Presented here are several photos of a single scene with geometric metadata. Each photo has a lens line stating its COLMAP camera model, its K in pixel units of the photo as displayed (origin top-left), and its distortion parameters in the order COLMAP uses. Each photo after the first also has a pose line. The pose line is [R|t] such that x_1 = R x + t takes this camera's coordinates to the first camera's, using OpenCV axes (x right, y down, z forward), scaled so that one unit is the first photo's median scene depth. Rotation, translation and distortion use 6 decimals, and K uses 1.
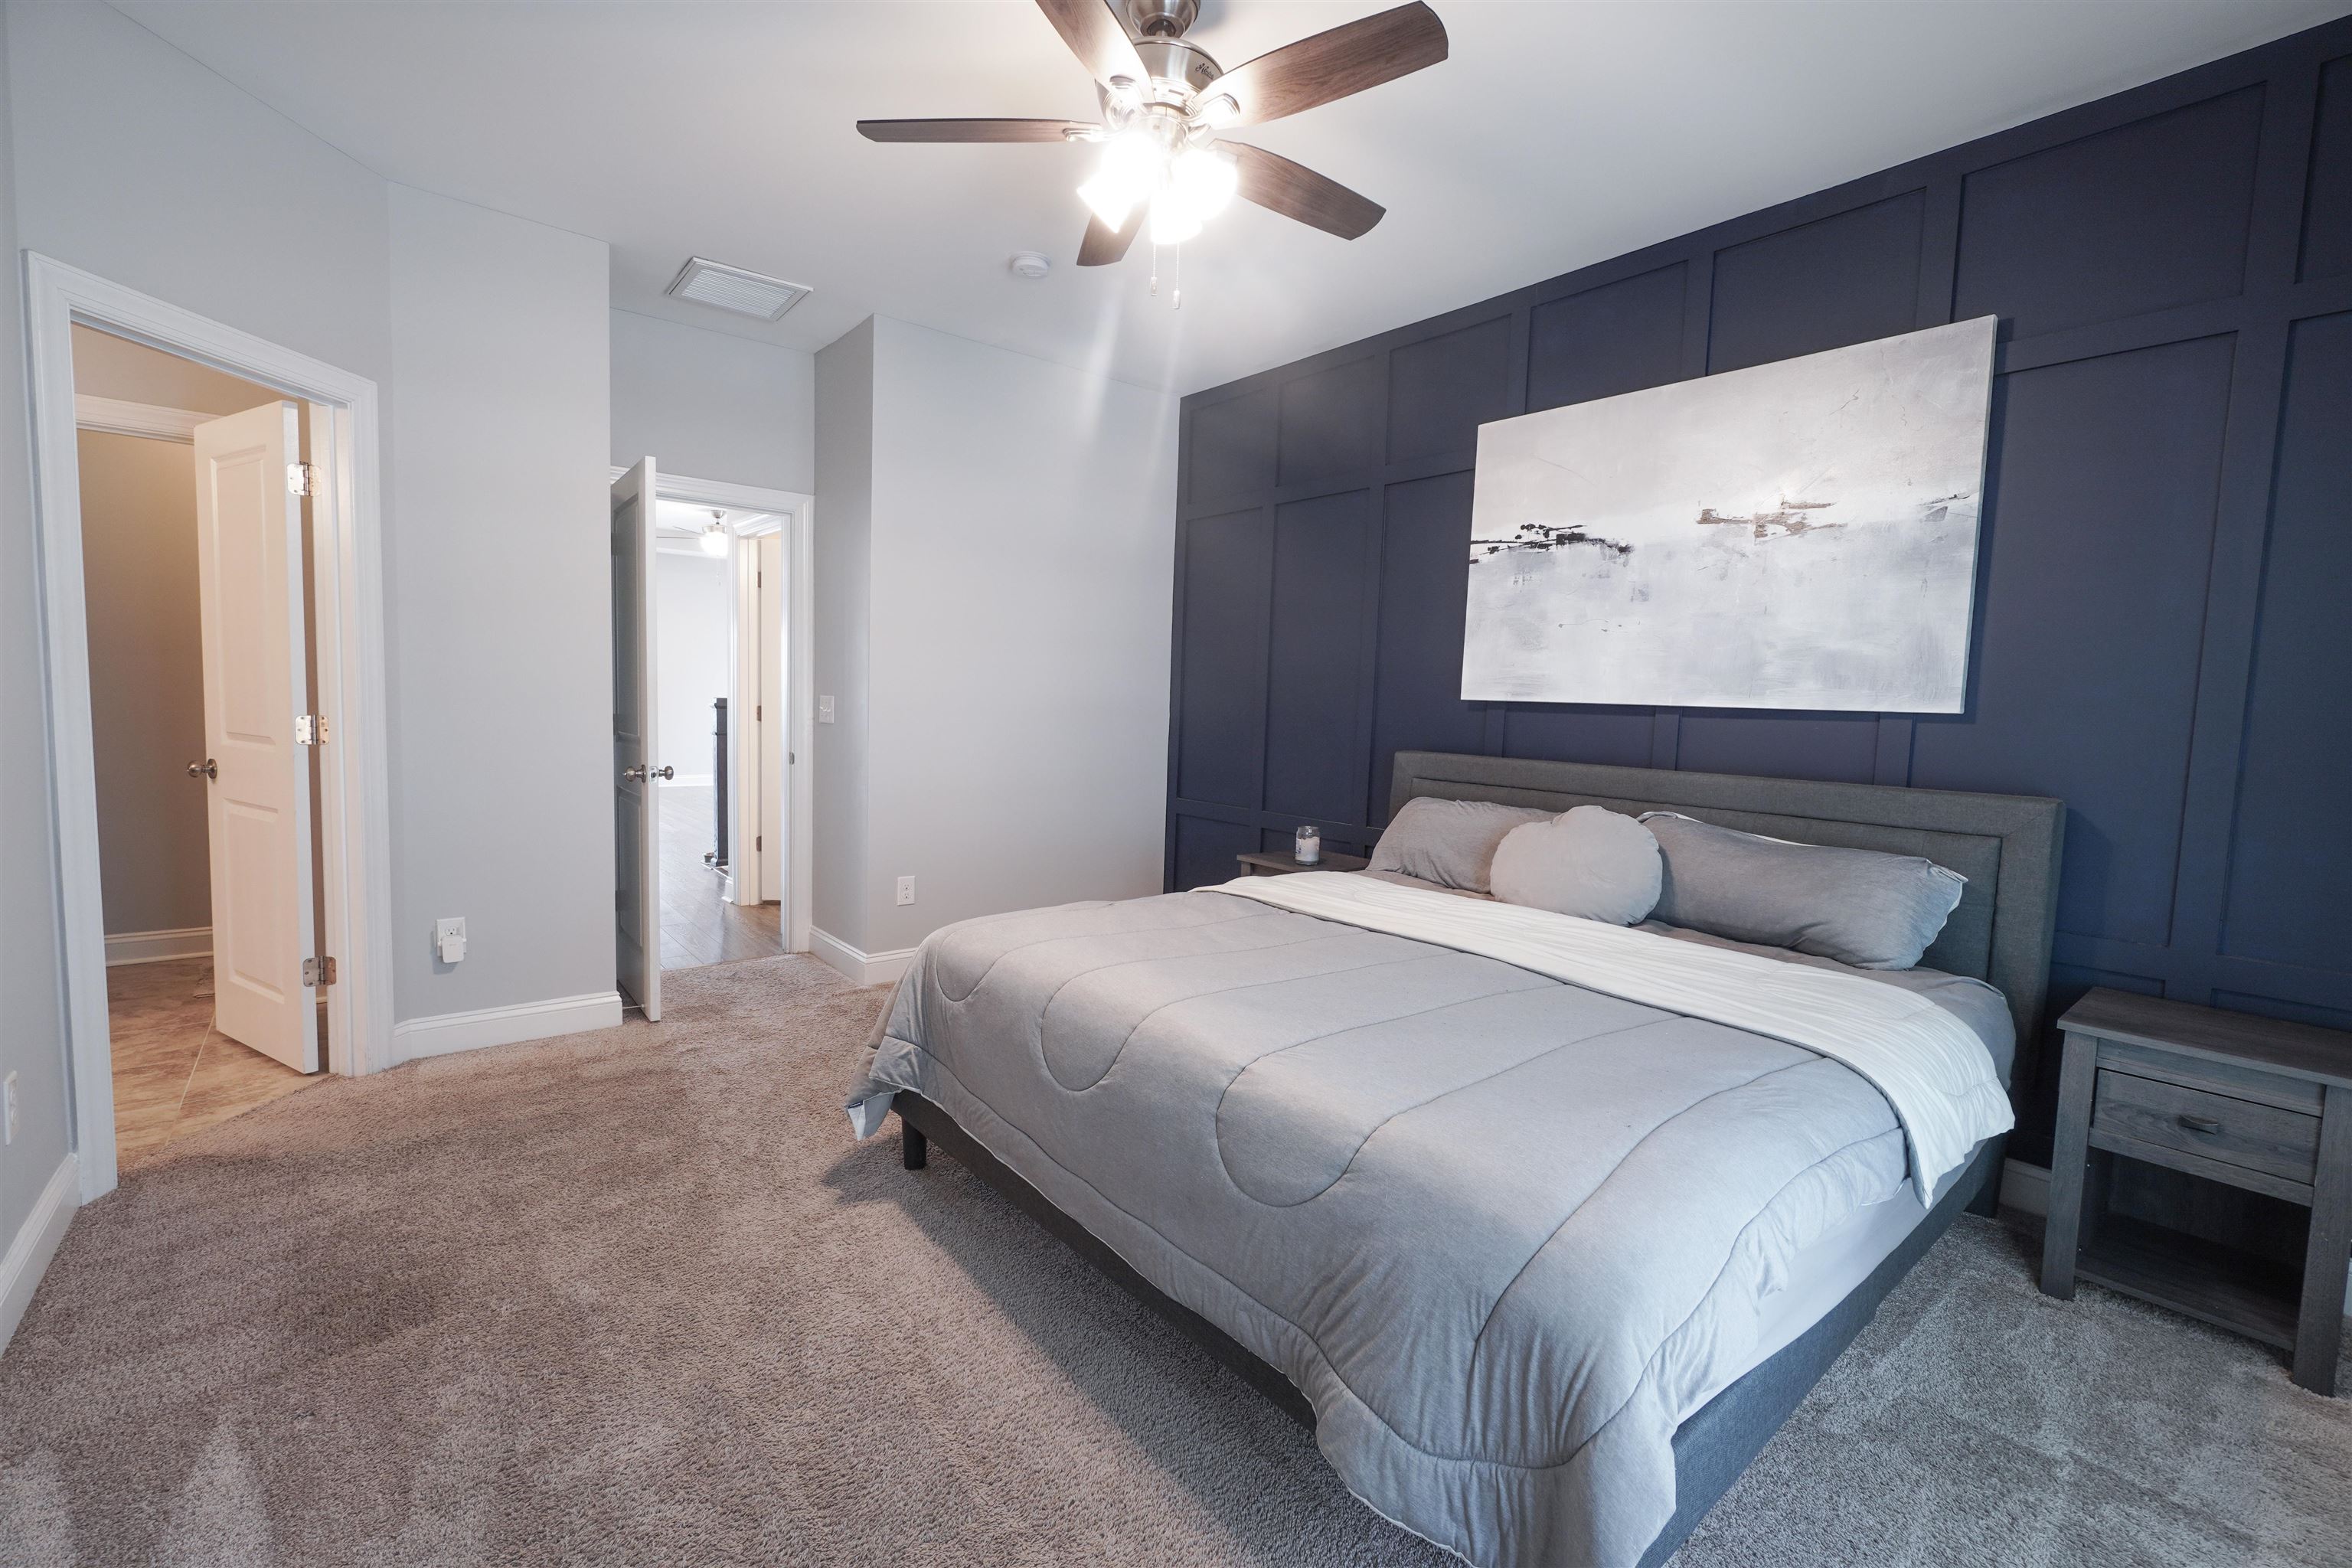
lens RADIAL K [[1003.4, 0, 1178.7], [0, 1003.4, 781.4], [0, 0, 1]] dist [-0.004474, 0.001051]
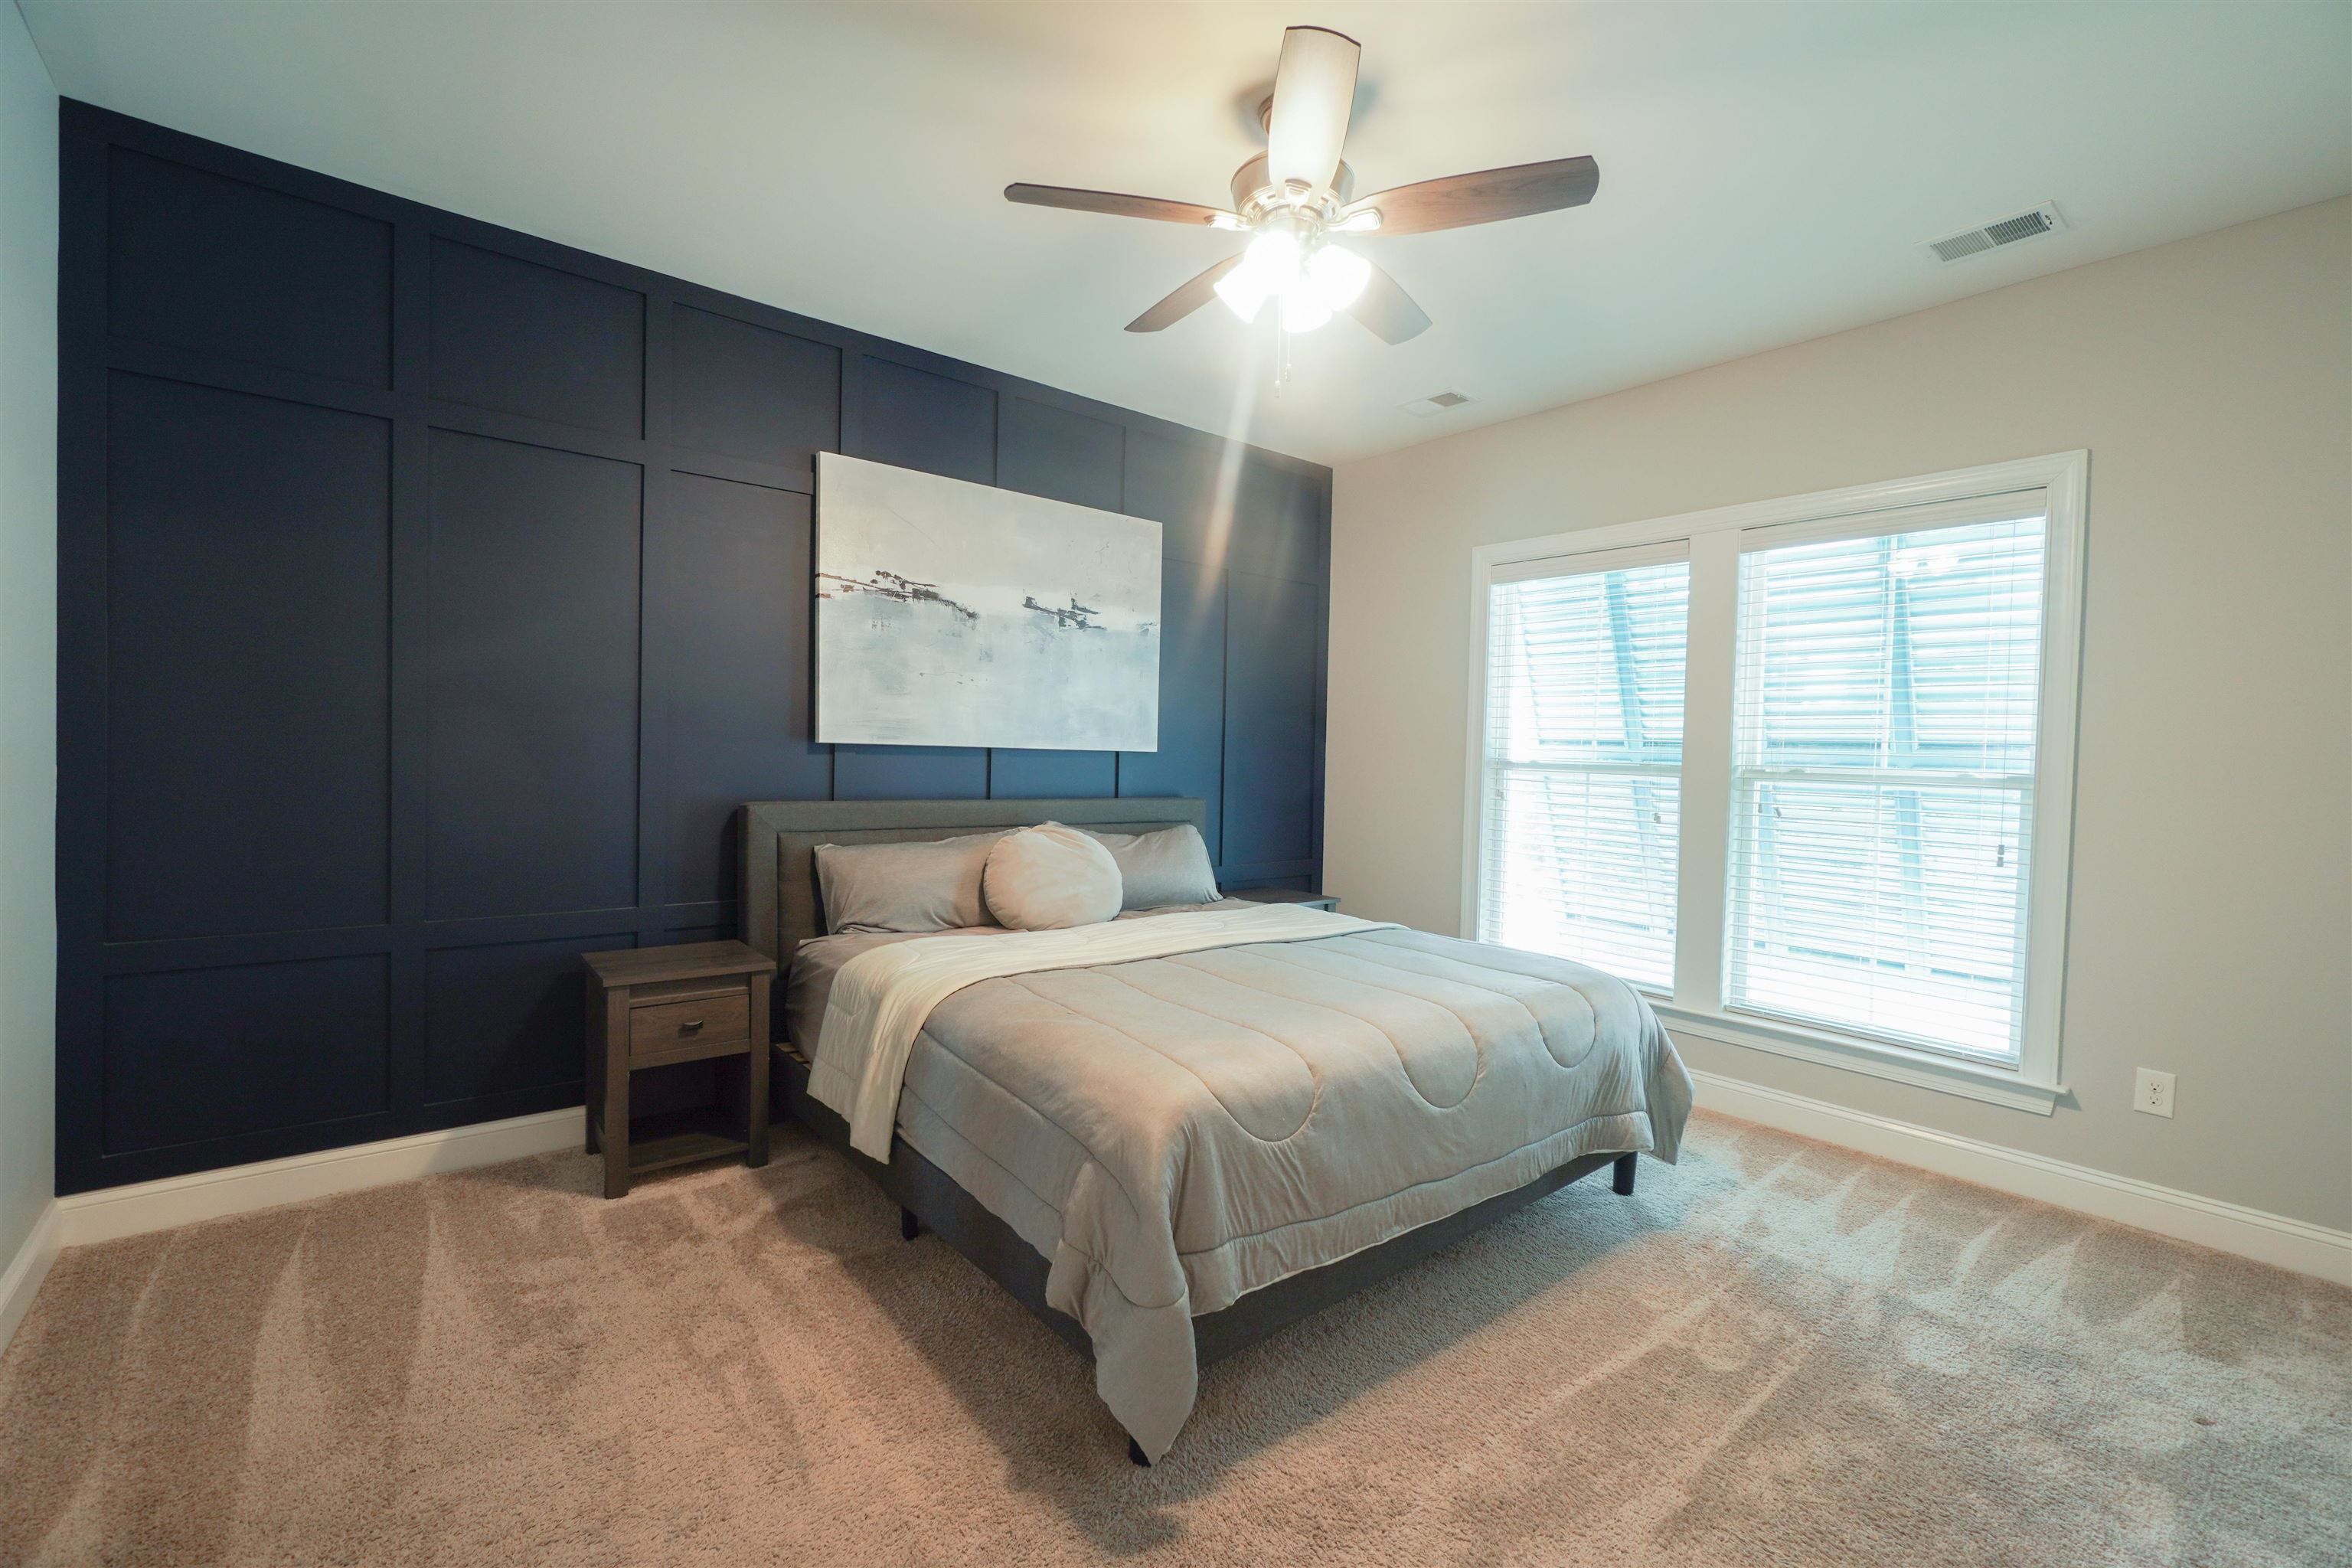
lens RADIAL K [[1003.4, 0, 1196.6], [0, 1003.4, 775.0], [0, 0, 1]] dist [-0.004474, 0.001051]
pose [[0.000427, -0.053614, 0.998562, -0.710484], [0.056966, 0.996941, 0.053503, -0.089978], [-0.998376, 0.056861, 0.003480, 0.718948]]
